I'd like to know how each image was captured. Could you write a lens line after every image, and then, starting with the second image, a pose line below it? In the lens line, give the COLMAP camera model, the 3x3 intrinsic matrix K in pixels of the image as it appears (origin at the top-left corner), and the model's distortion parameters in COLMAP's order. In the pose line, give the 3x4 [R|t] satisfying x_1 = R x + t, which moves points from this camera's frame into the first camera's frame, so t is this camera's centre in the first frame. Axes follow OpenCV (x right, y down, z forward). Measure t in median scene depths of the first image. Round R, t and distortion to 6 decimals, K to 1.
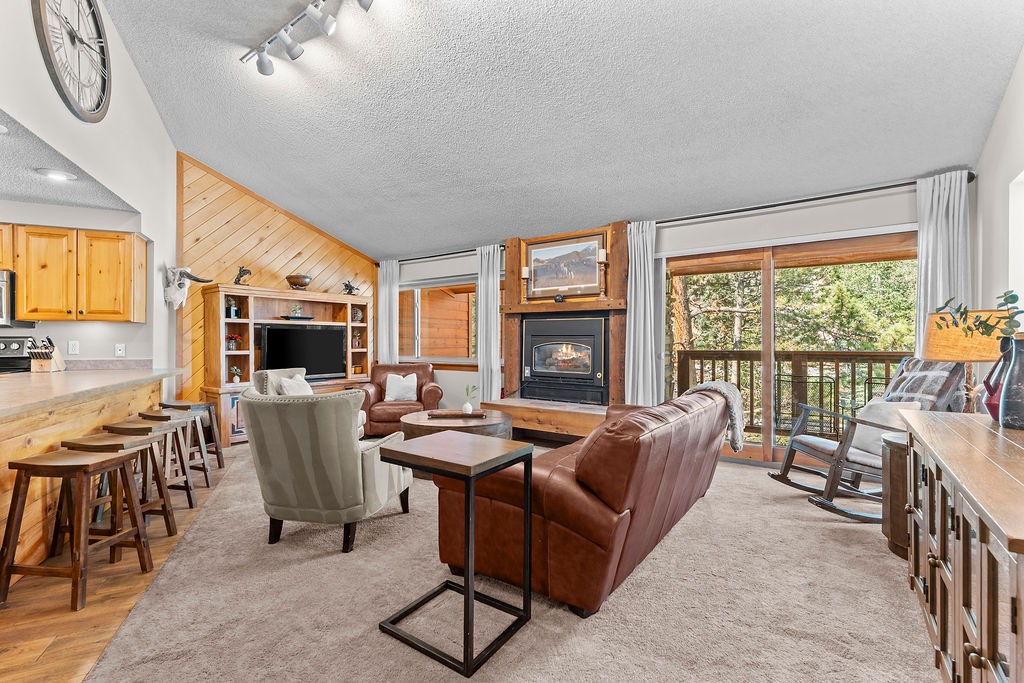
lens RADIAL K [[454.6, 0, 509.9], [0, 454.6, 343.1], [0, 0, 1]] dist [-0.003702, 0.000069]
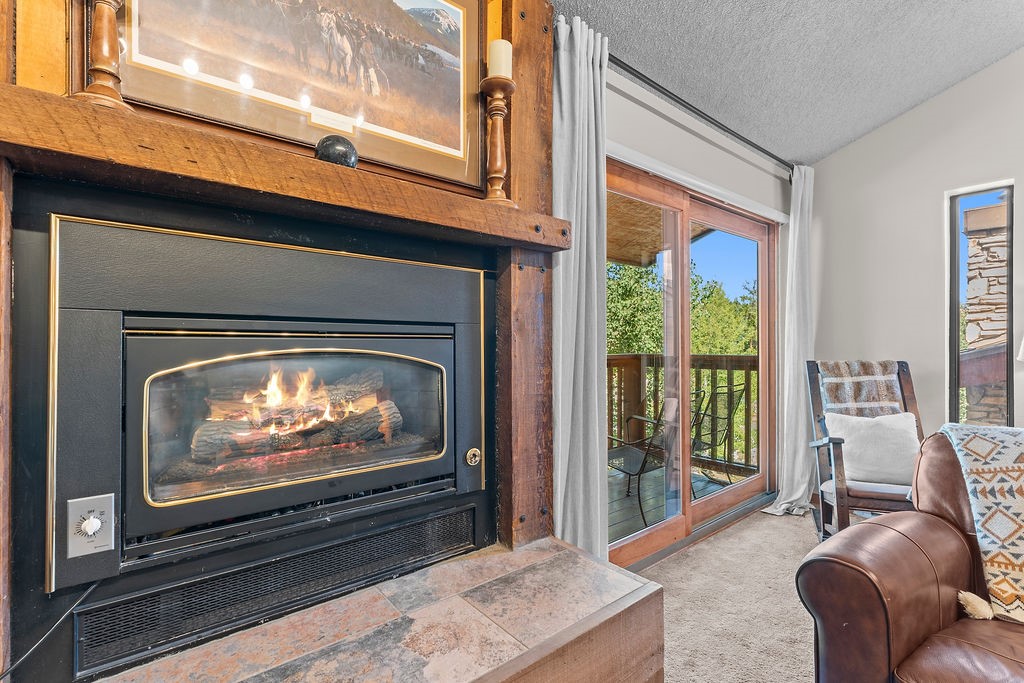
lens RADIAL K [[462.4, 0, 510.1], [0, 462.4, 344.3], [0, 0, 1]] dist [-0.002452, -0.000953]
pose [[0.263107, -0.000530, 0.964767, -0.092530], [0.009231, 0.999955, -0.001968, -0.002691], [-0.964723, 0.009423, 0.263100, 0.870881]]
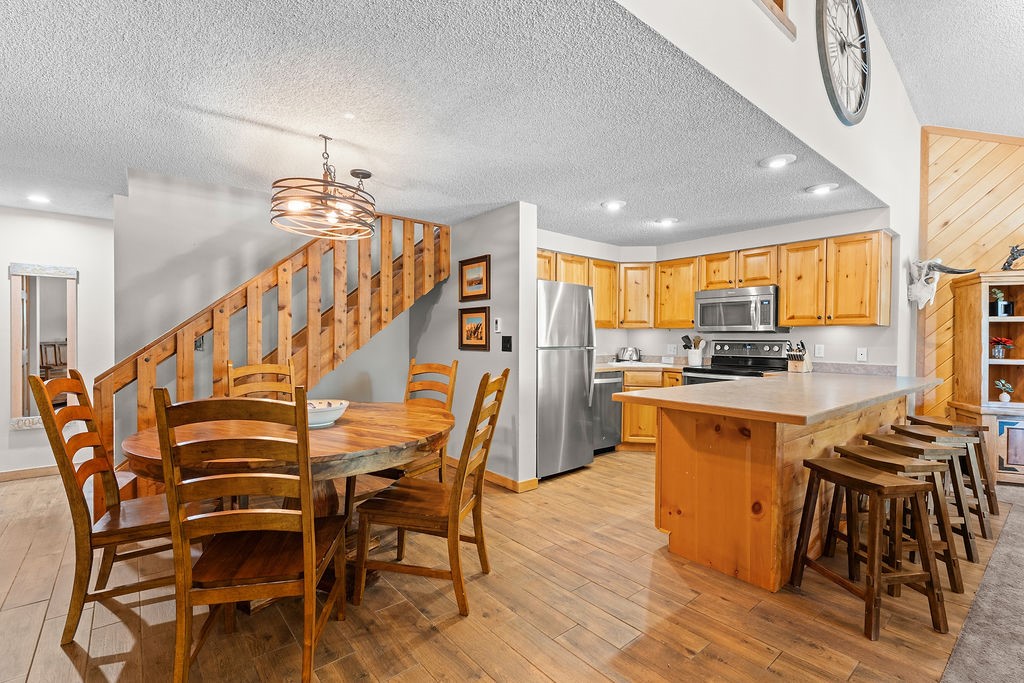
lens RADIAL K [[454.6, 0, 510.9], [0, 454.6, 341.7], [0, 0, 1]] dist [-0.003702, 0.000069]
pose [[0.268936, 0.008794, -0.963118, -0.104085], [-0.011041, 0.999921, 0.006047, -0.007849], [0.963095, 0.009008, 0.269012, 0.011793]]
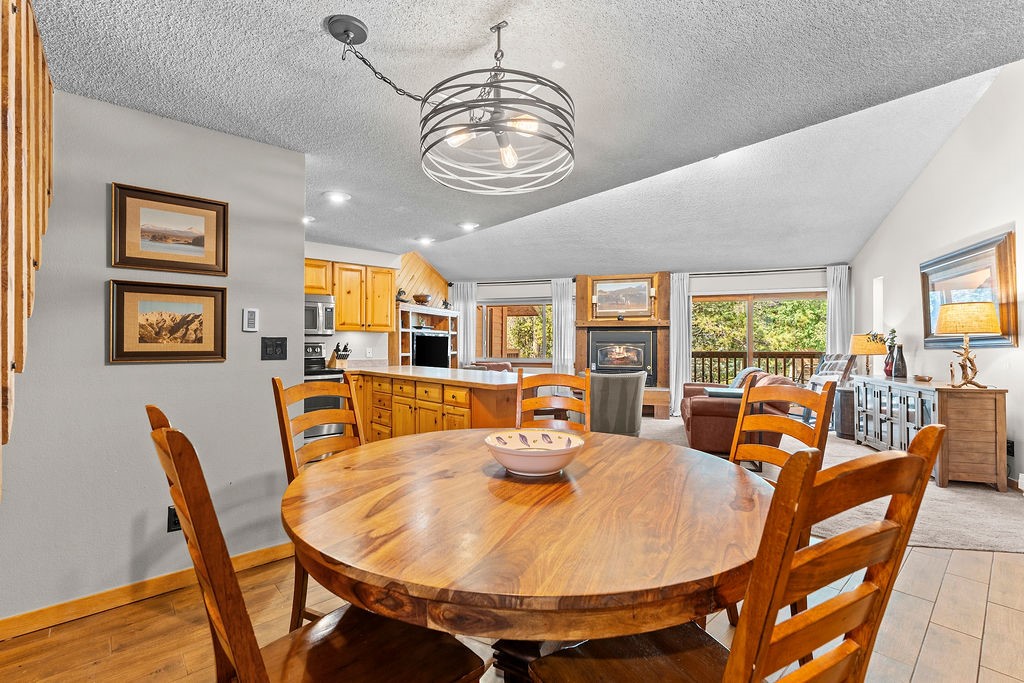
lens RADIAL K [[454.6, 0, 507.9], [0, 454.6, 341.6], [0, 0, 1]] dist [-0.003702, 0.000069]
pose [[0.955574, 0.003202, 0.294733, -0.712231], [-0.000044, 0.999943, -0.010719, -0.002127], [-0.294751, 0.010230, 0.955519, -0.347312]]
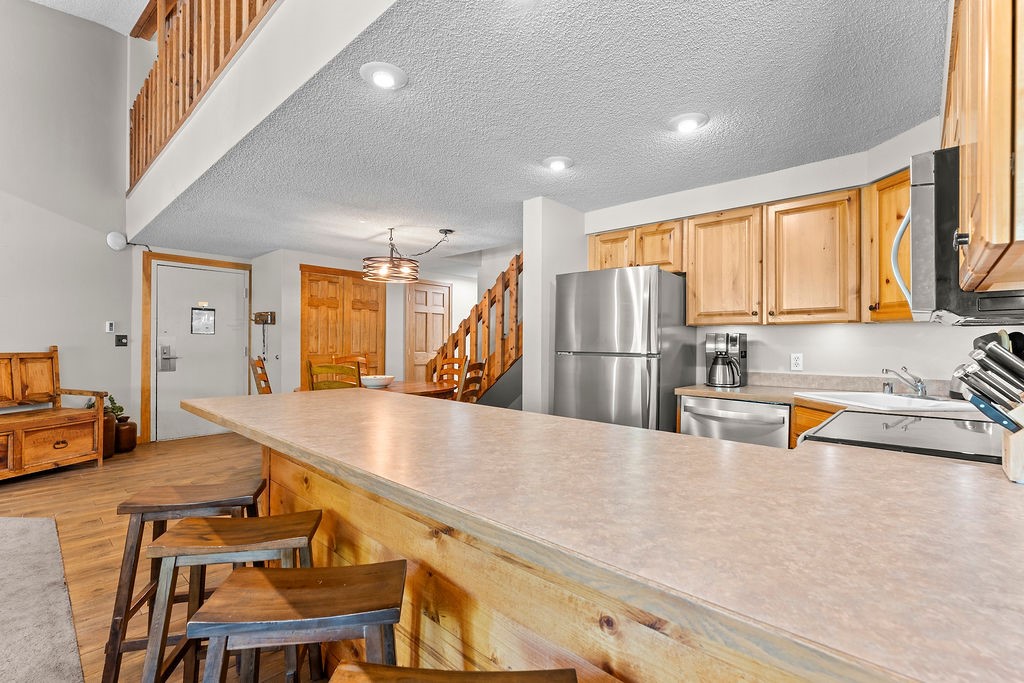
lens RADIAL K [[454.6, 0, 509.8], [0, 454.6, 341.9], [0, 0, 1]] dist [-0.003702, 0.000069]
pose [[-0.912132, -0.007866, -0.409821, -0.478449], [-0.009533, 0.999953, 0.002023, -0.008847], [0.409786, 0.005751, -0.912164, 0.836341]]
